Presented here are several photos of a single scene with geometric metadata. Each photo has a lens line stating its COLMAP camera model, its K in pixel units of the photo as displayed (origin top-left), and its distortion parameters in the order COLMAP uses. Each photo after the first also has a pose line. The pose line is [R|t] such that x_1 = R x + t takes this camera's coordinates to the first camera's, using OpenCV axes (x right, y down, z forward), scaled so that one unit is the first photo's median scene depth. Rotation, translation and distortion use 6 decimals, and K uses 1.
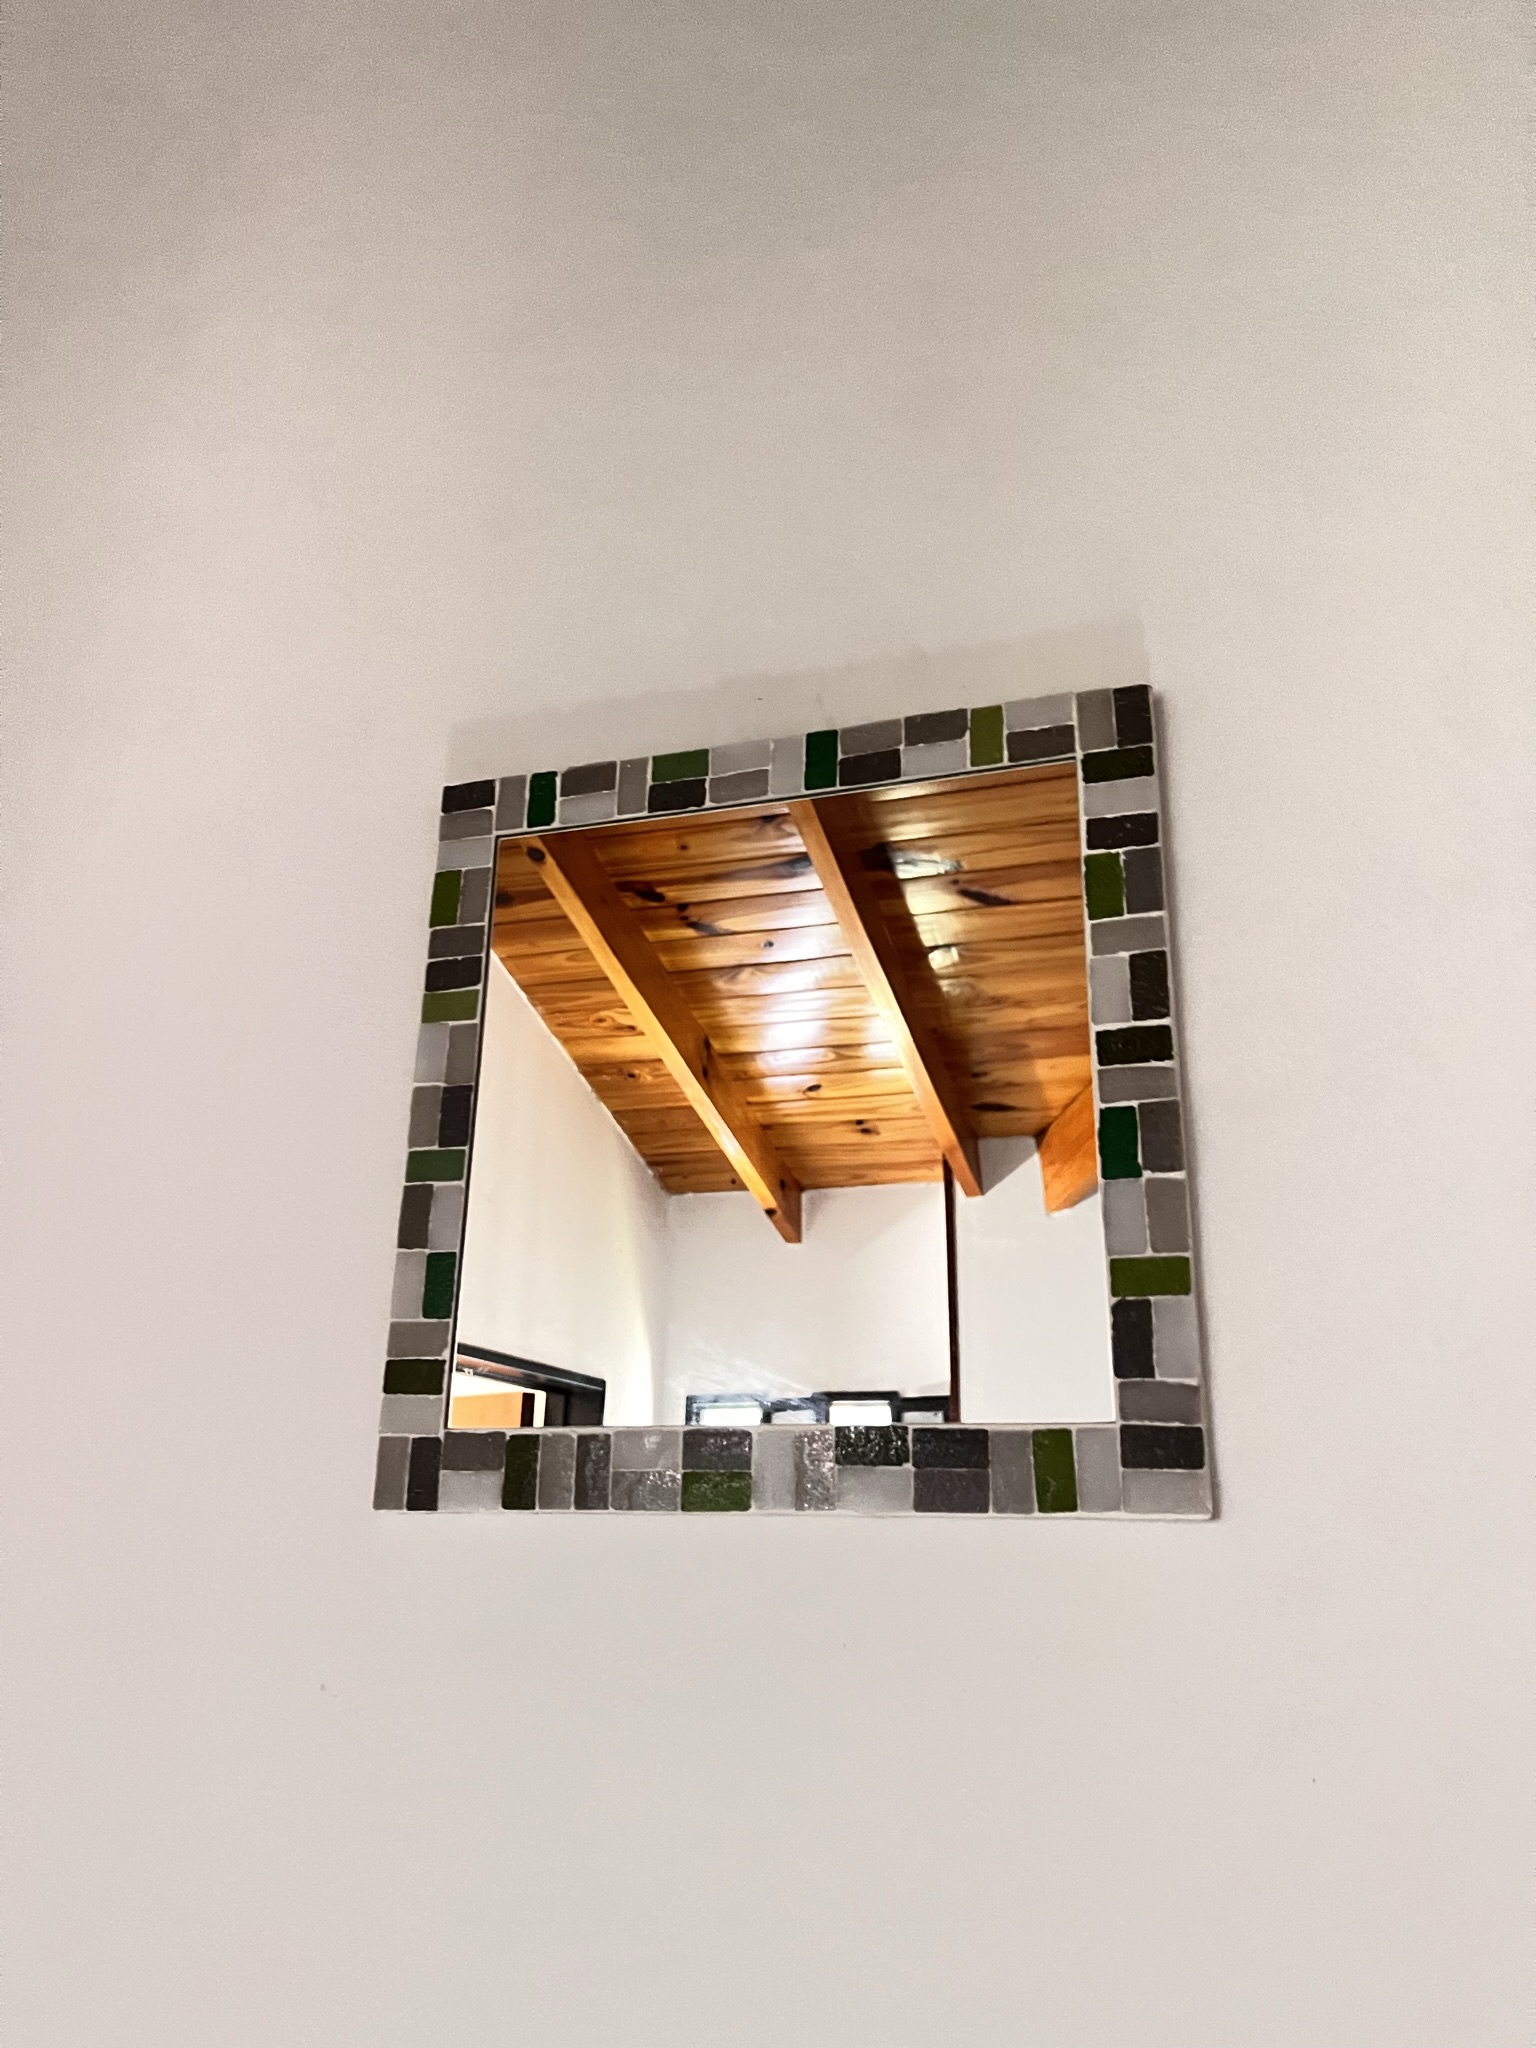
lens RADIAL K [[1525.3, 0, 752.0], [0, 1525.3, 1008.6], [0, 0, 1]] dist [0.031699, -0.044800]
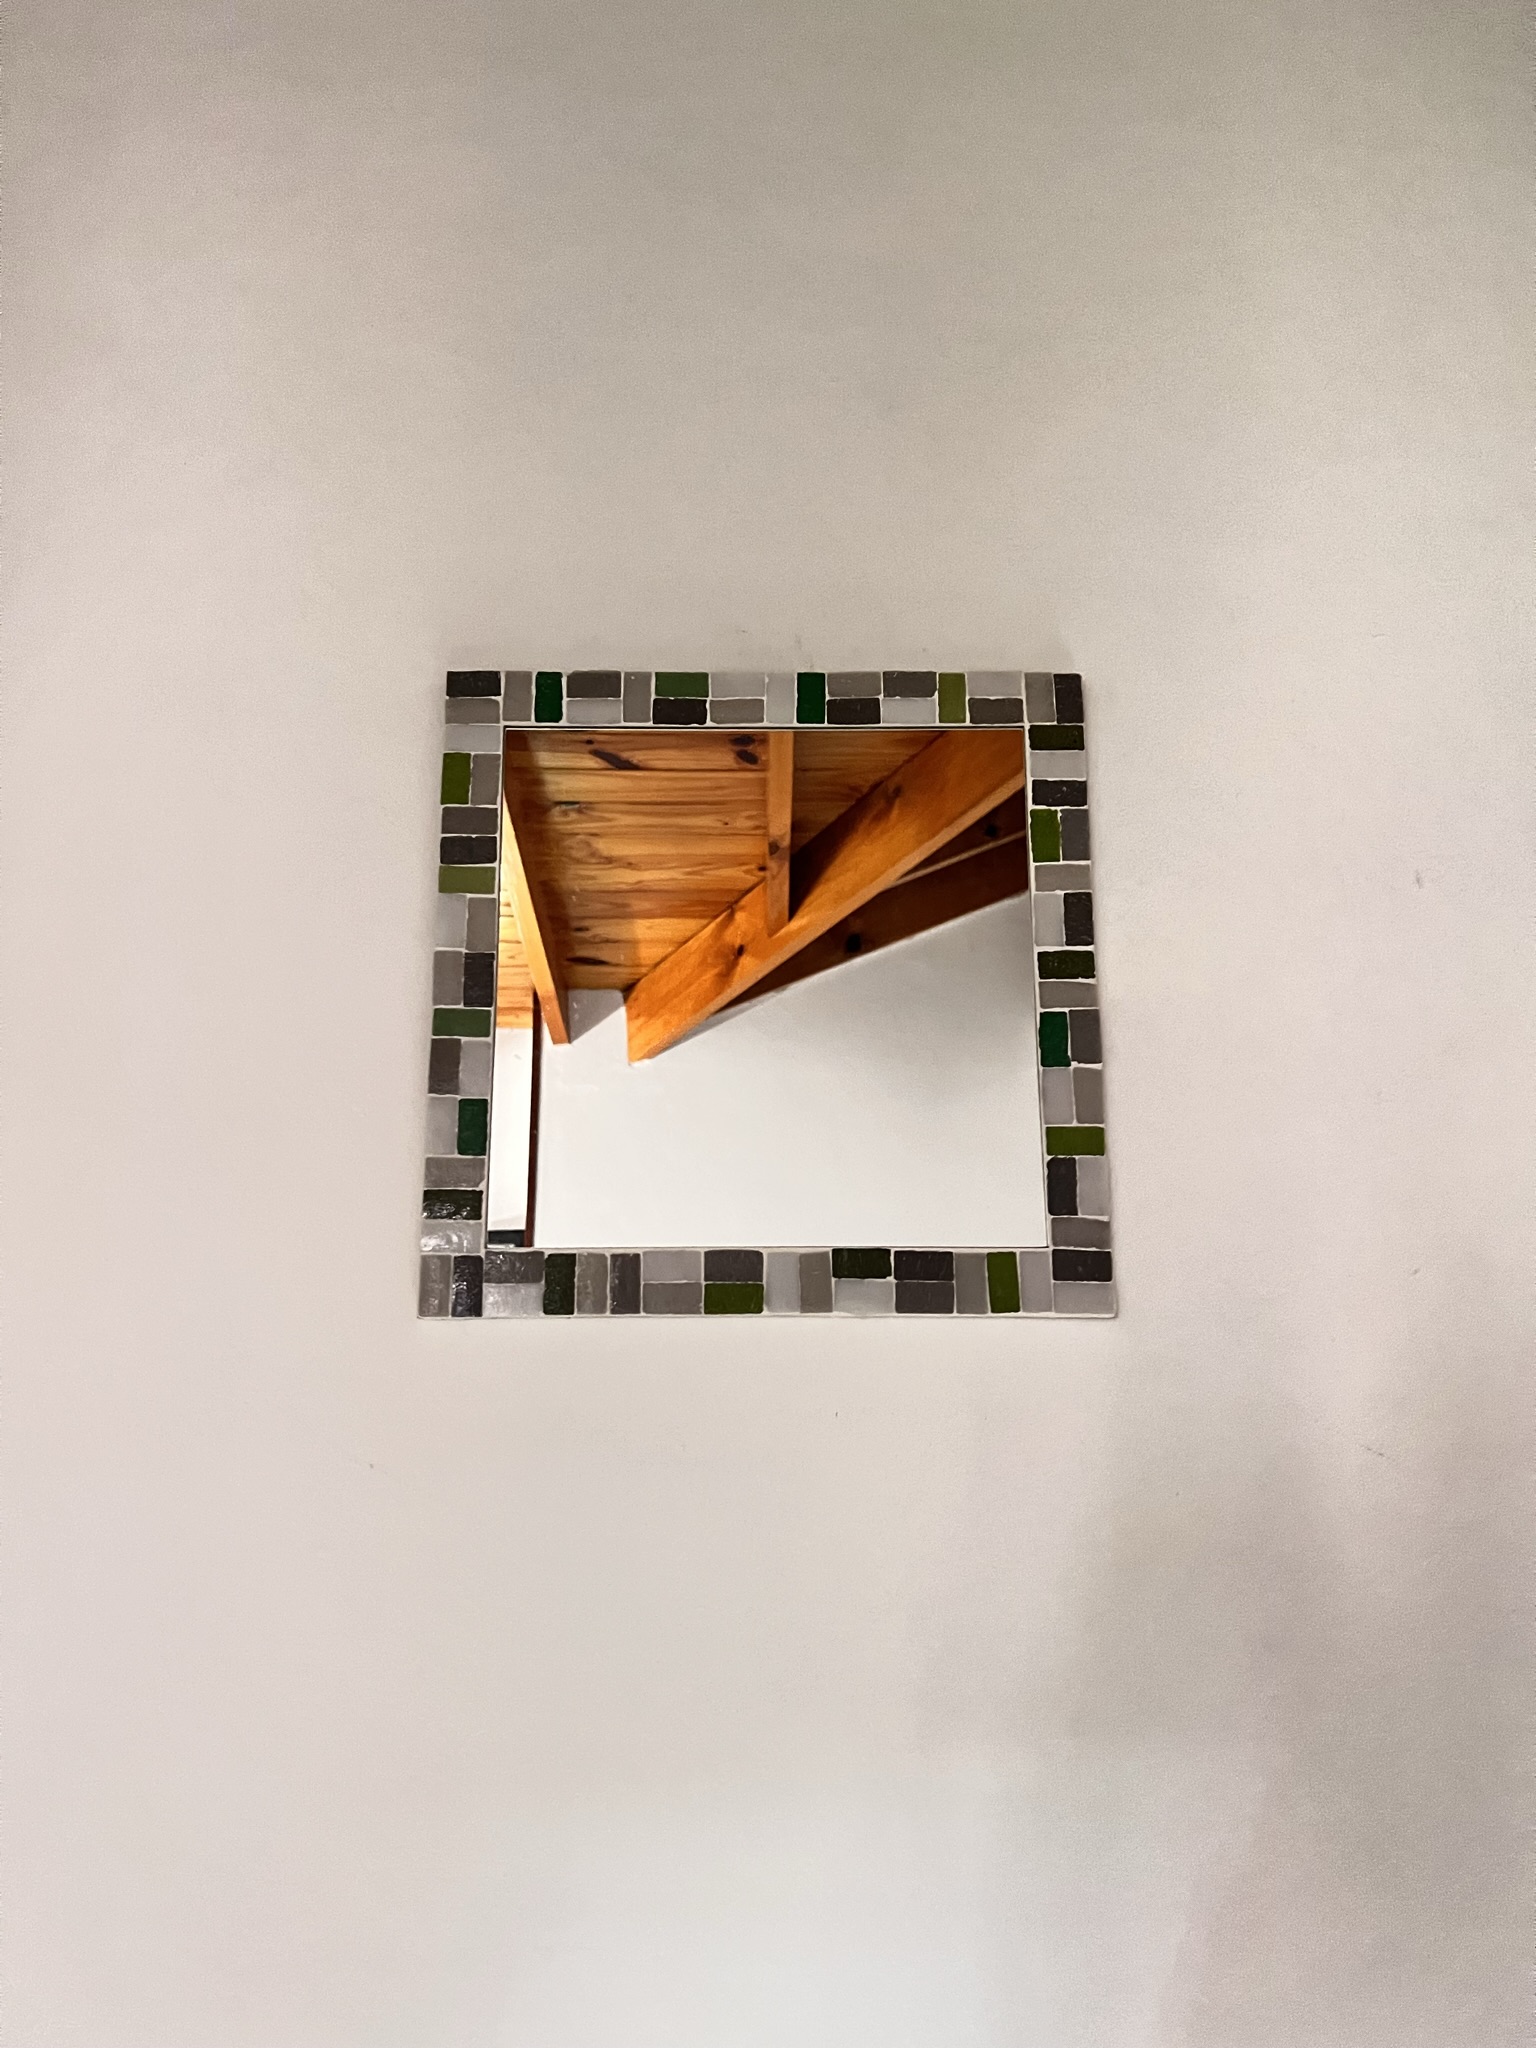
lens RADIAL K [[1525.3, 0, 740.9], [0, 1525.3, 1033.2], [0, 0, 1]] dist [0.031699, -0.044800]
pose [[0.948272, 0.051576, 0.313242, -0.385641], [-0.089071, 0.990306, 0.106587, -0.029815], [-0.304708, -0.128974, 0.943673, -0.136292]]
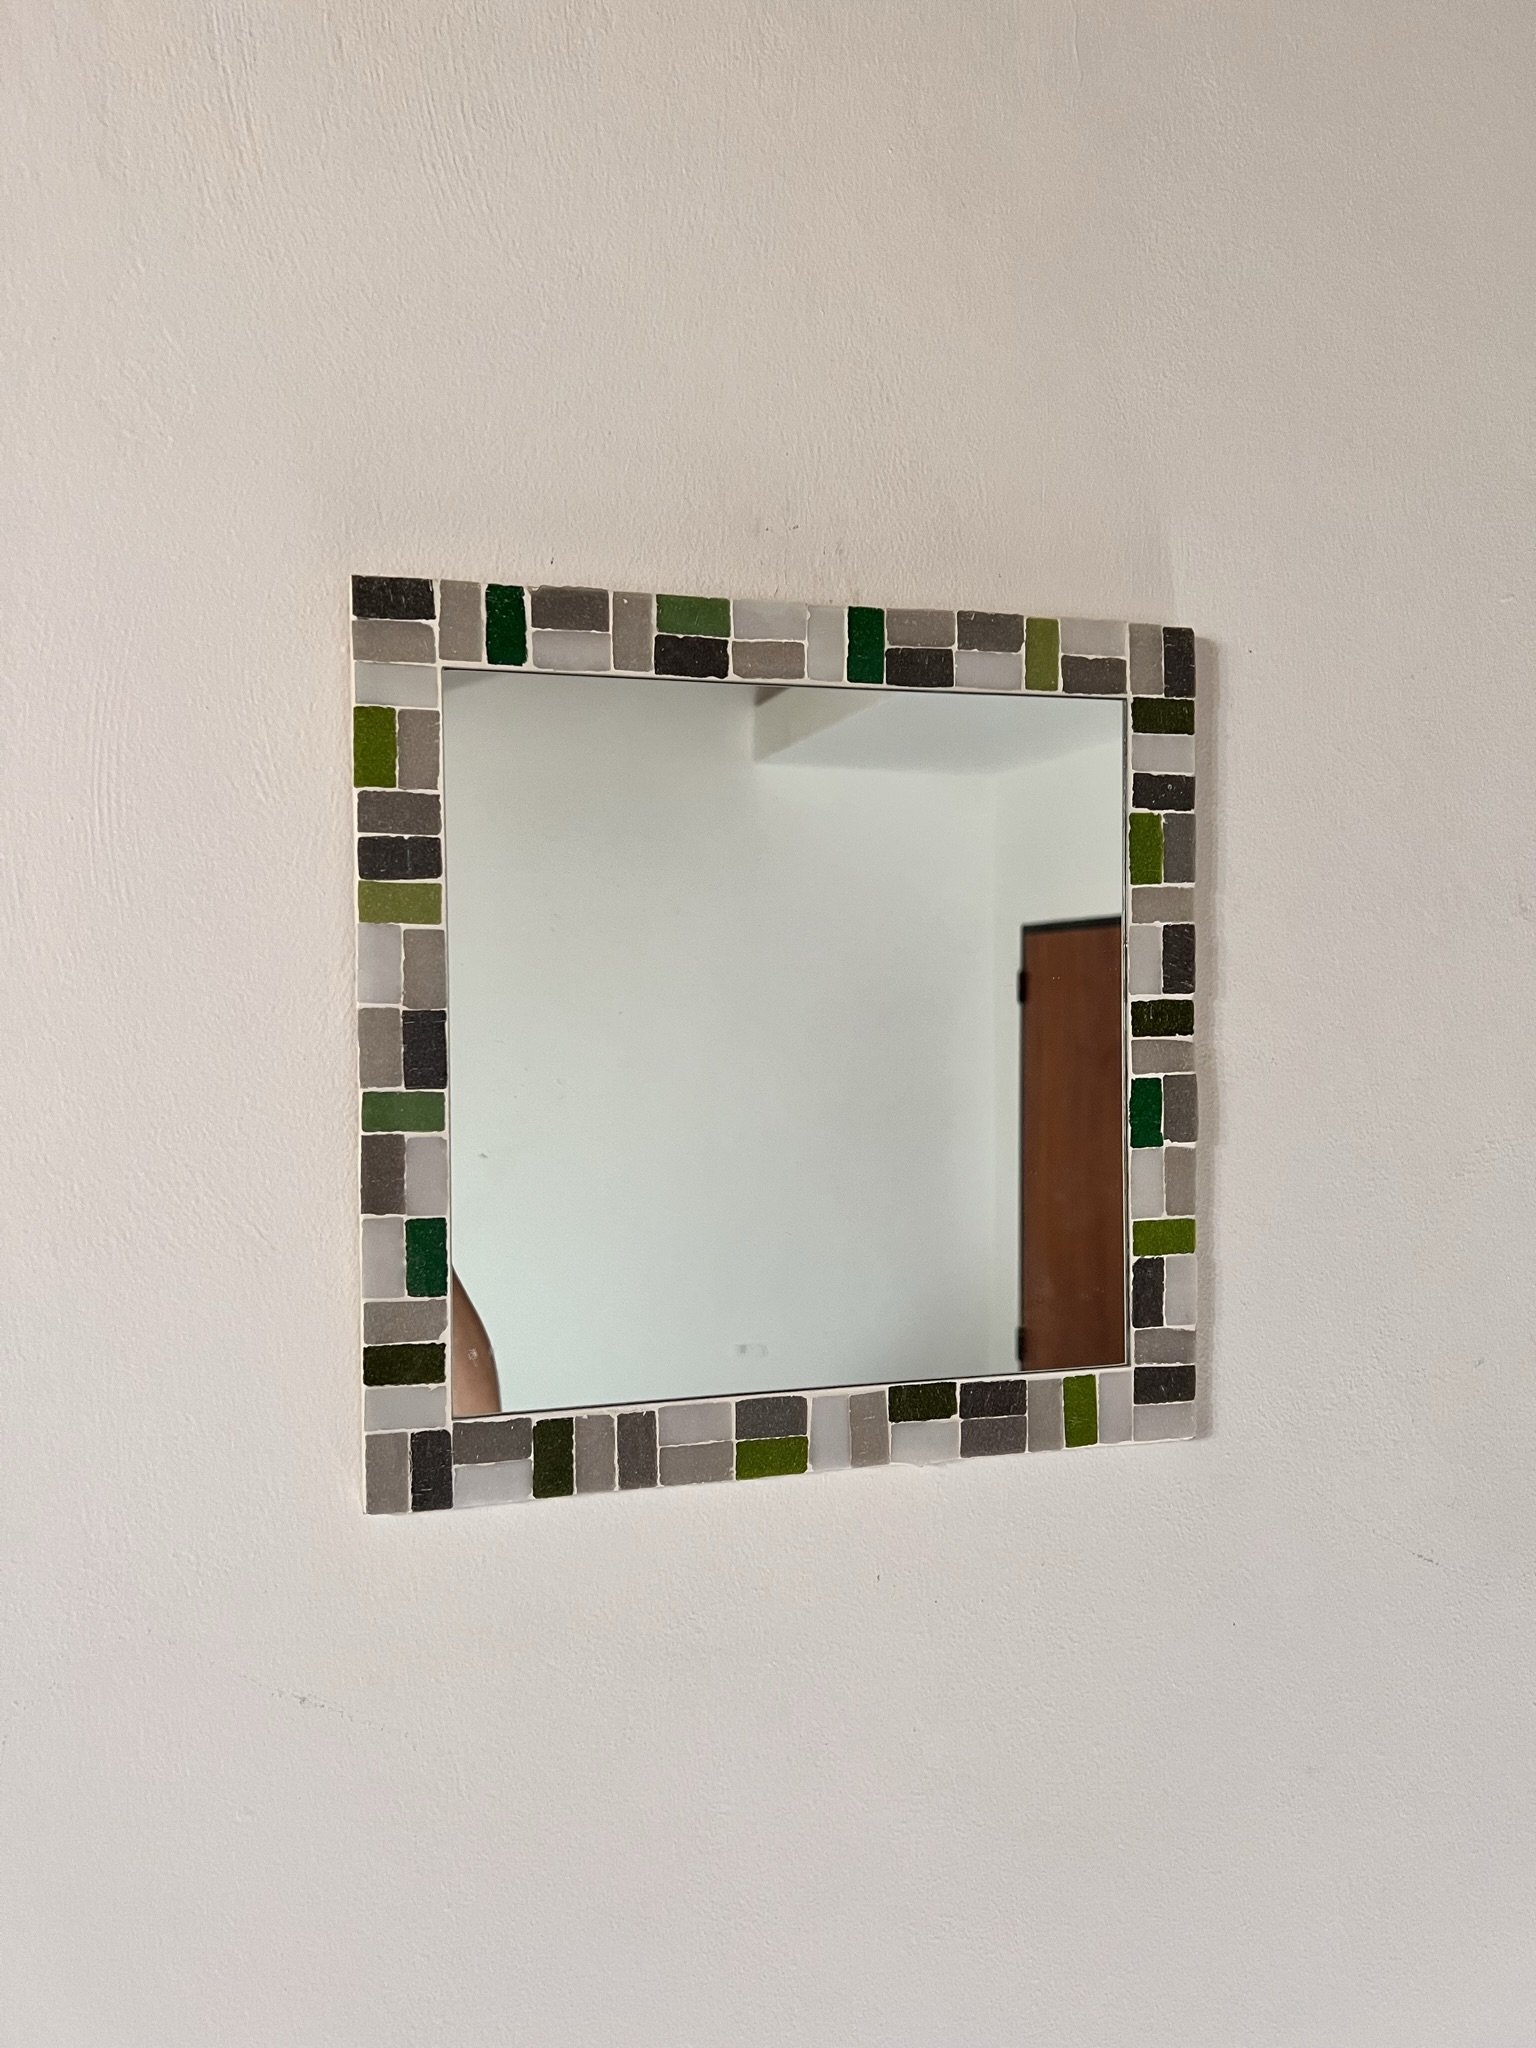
lens RADIAL K [[1525.3, 0, 742.5], [0, 1525.3, 1027.5], [0, 0, 1]] dist [0.031699, -0.044800]
pose [[0.837776, -0.038578, 0.544650, -0.525521], [-0.160707, 0.935894, 0.313488, -0.235326], [-0.521829, -0.350162, 0.777870, 0.307223]]
